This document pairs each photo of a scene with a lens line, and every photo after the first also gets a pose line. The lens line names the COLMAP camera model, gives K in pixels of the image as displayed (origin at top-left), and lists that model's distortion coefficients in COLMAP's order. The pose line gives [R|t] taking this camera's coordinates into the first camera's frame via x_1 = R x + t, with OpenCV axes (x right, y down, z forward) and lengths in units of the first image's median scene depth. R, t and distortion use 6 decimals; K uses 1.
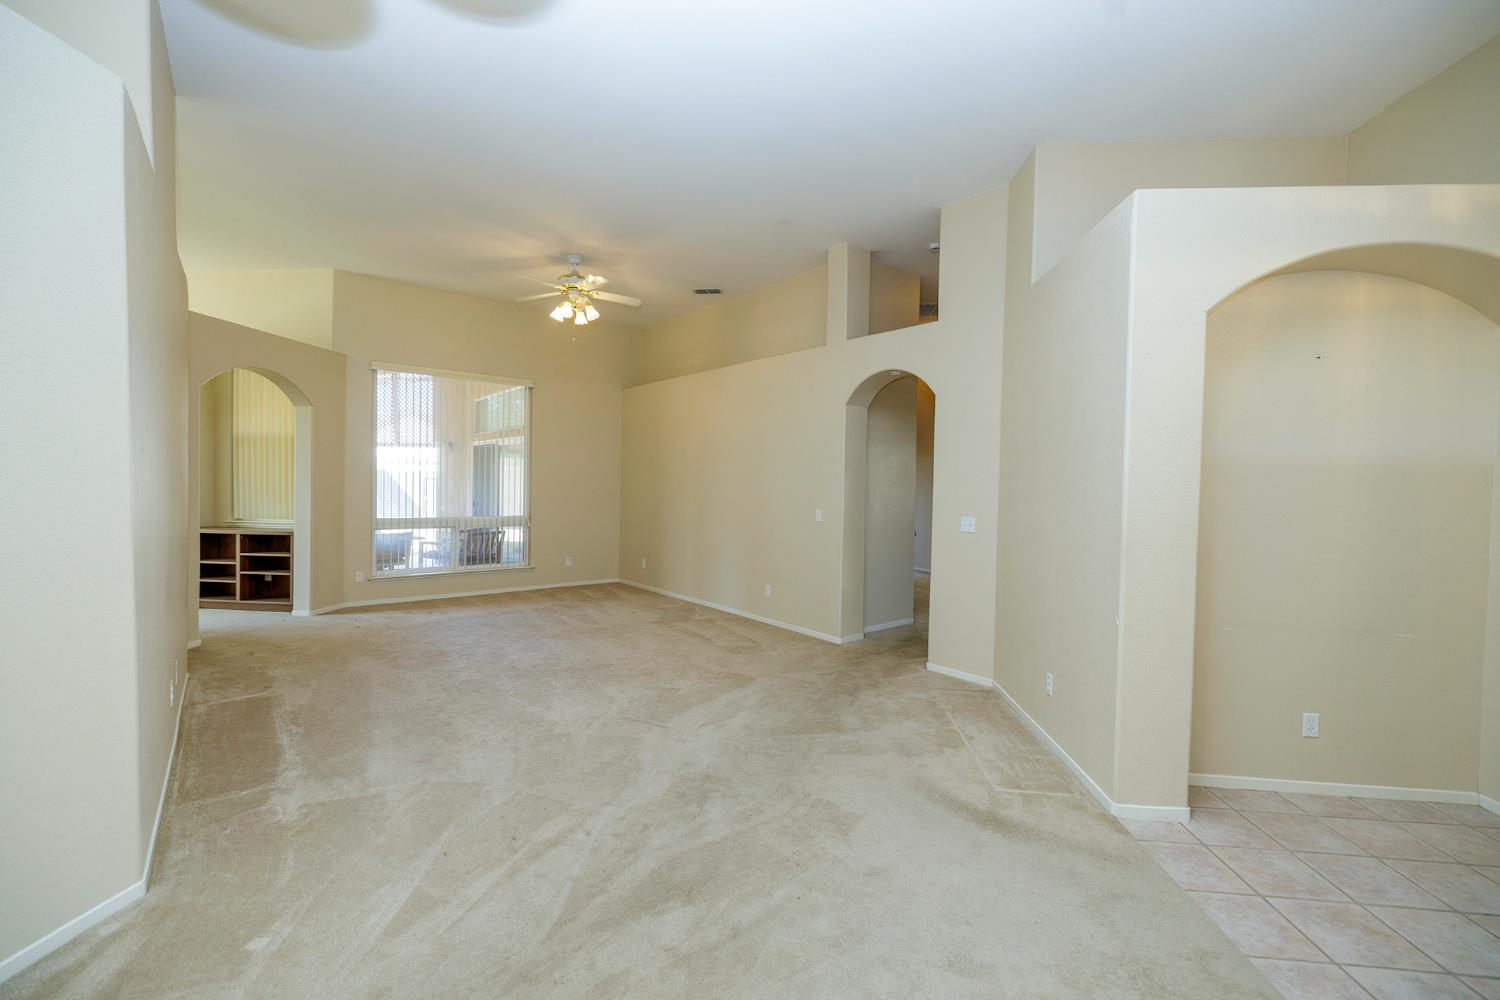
lens RADIAL K [[629.6, 0, 741.7], [0, 629.6, 493.3], [0, 0, 1]] dist [-0.000444, 0.000324]
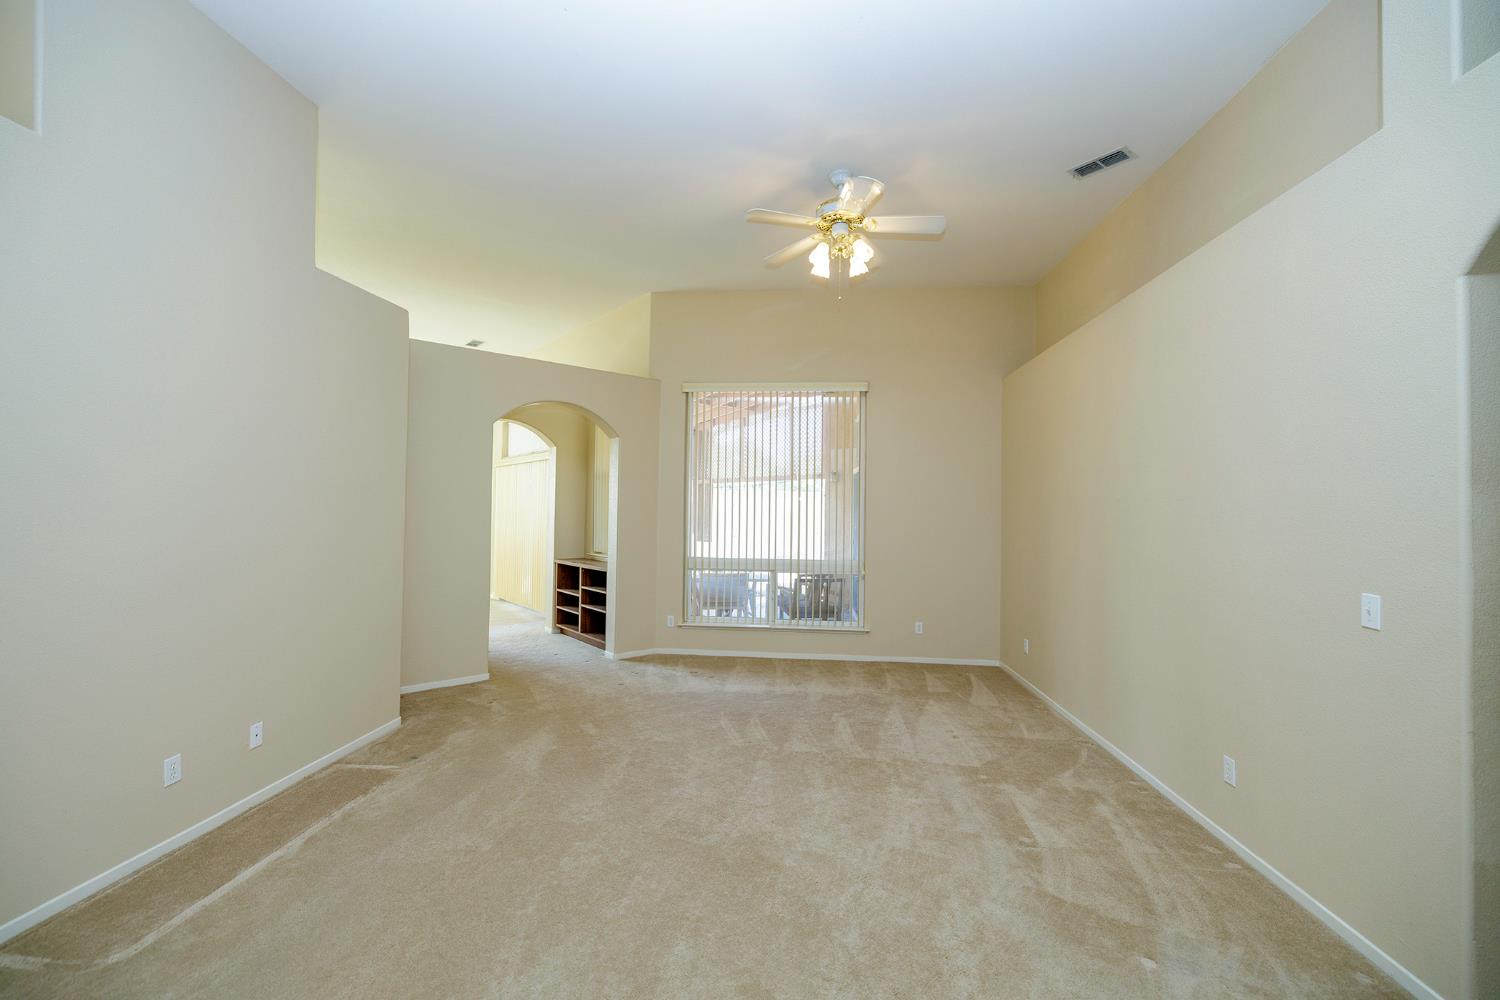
lens RADIAL K [[629.6, 0, 741.7], [0, 629.6, 493.3], [0, 0, 1]] dist [-0.000444, 0.000324]
pose [[0.713473, -0.027035, -0.700161, 0.106709], [-0.011671, 0.998658, -0.050454, -0.006277], [0.700586, 0.044169, 0.712200, 0.444889]]
